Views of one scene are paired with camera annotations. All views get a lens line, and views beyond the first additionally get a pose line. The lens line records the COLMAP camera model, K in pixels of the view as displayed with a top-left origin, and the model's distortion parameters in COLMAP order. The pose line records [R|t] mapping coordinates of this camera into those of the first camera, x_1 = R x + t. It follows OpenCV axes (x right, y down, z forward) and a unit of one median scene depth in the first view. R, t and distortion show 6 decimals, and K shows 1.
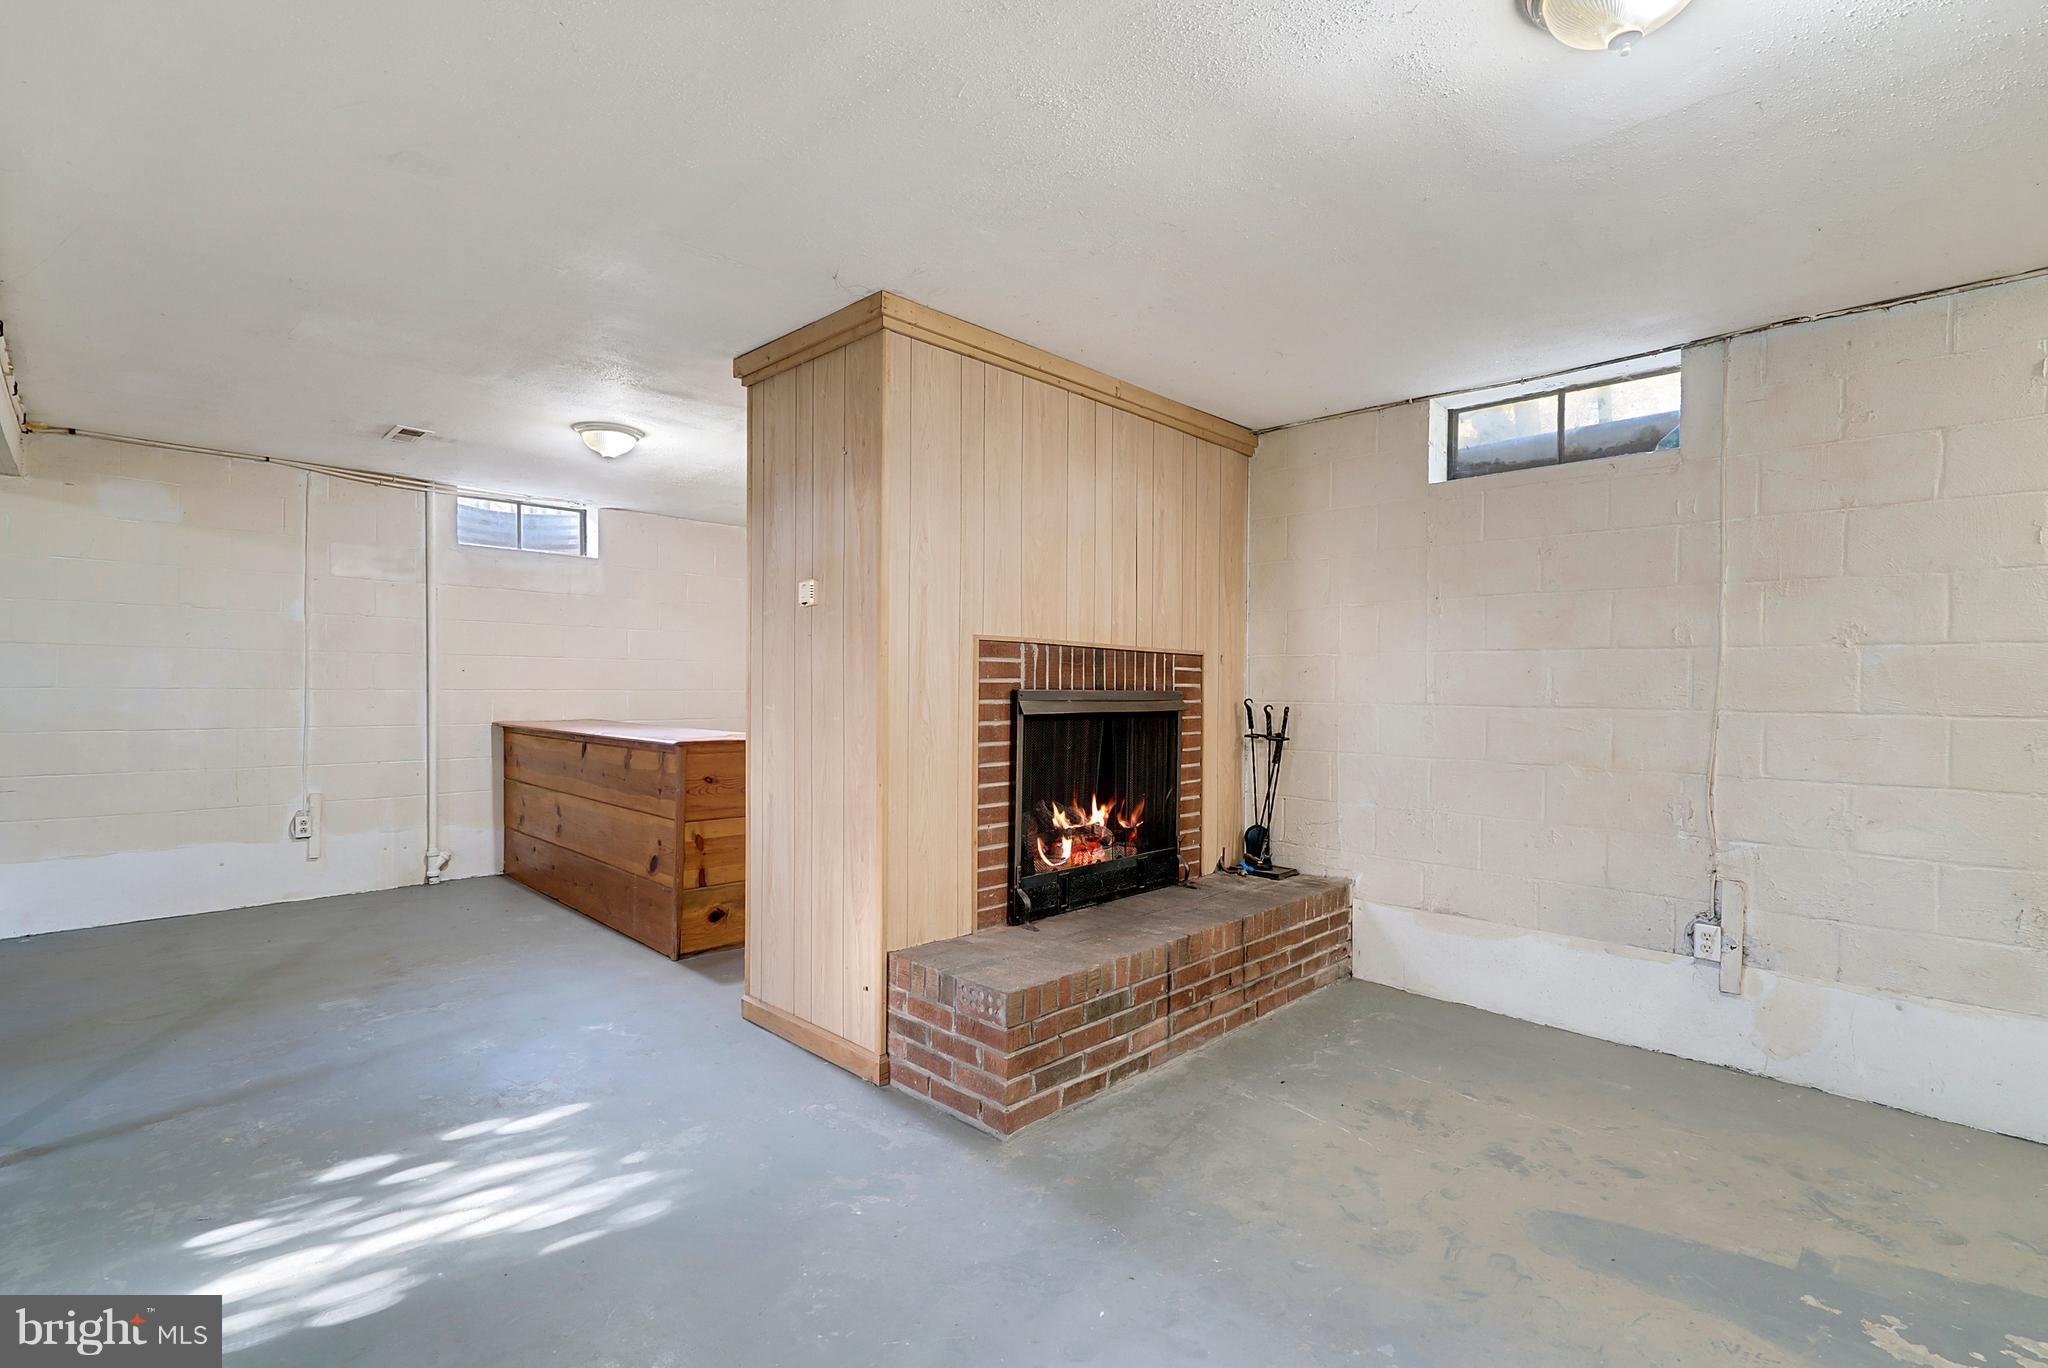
lens RADIAL K [[967.4, 0, 1029.5], [0, 967.4, 677.2], [0, 0, 1]] dist [-0.001610, 0.000776]
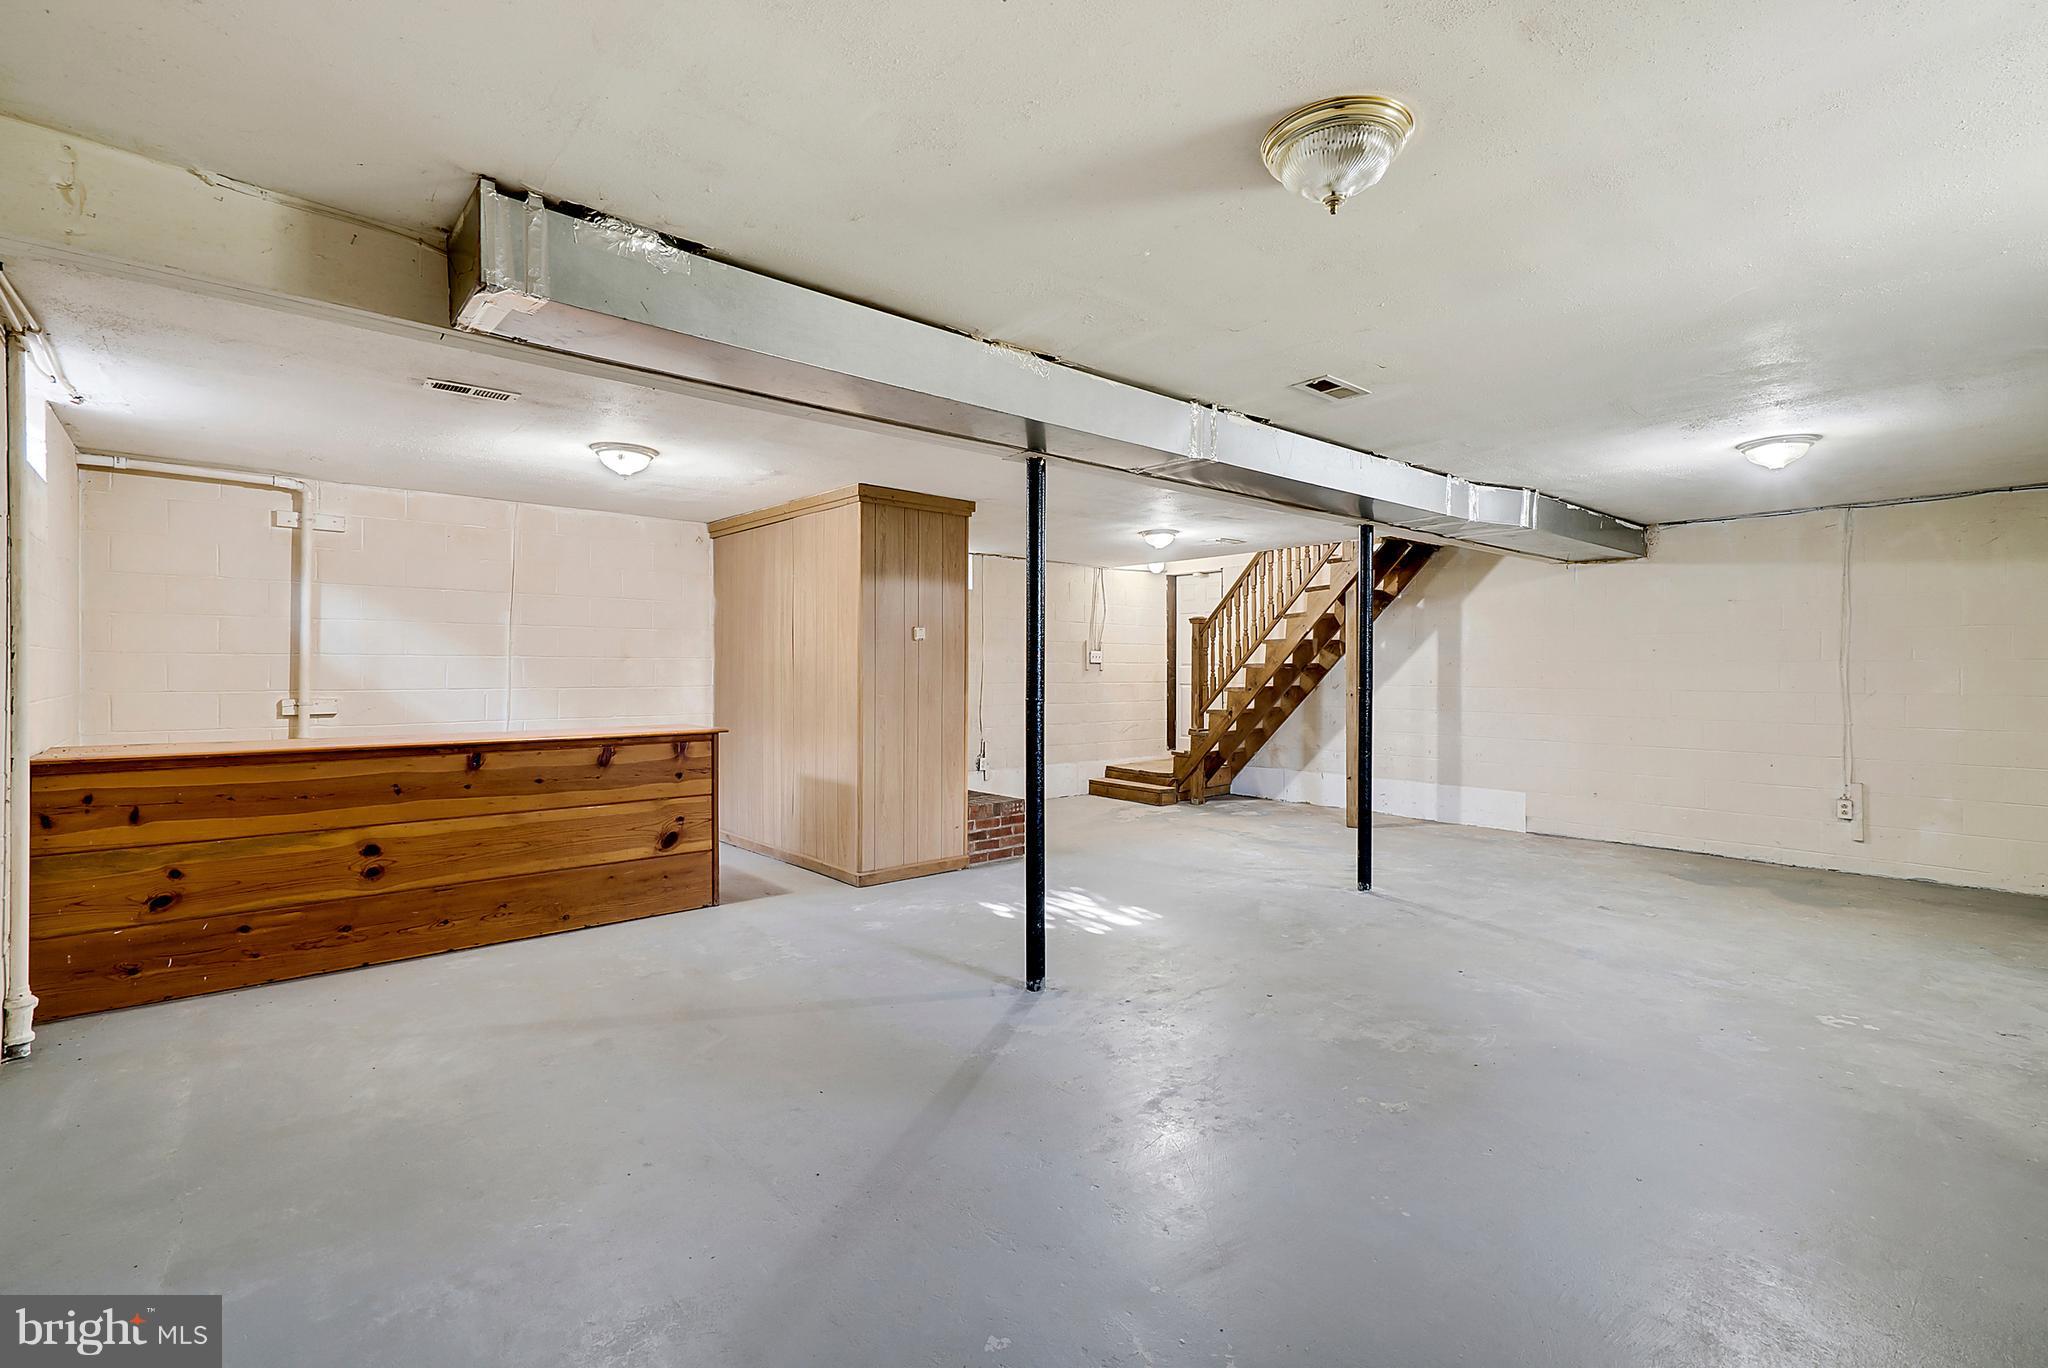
lens RADIAL K [[967.4, 0, 1029.5], [0, 967.4, 677.2], [0, 0, 1]] dist [-0.001610, 0.000776]
pose [[0.020440, -0.003833, 0.999784, -2.213181], [-0.001116, 0.999992, 0.003856, -0.011958], [-0.999790, -0.001195, 0.020436, 0.782623]]
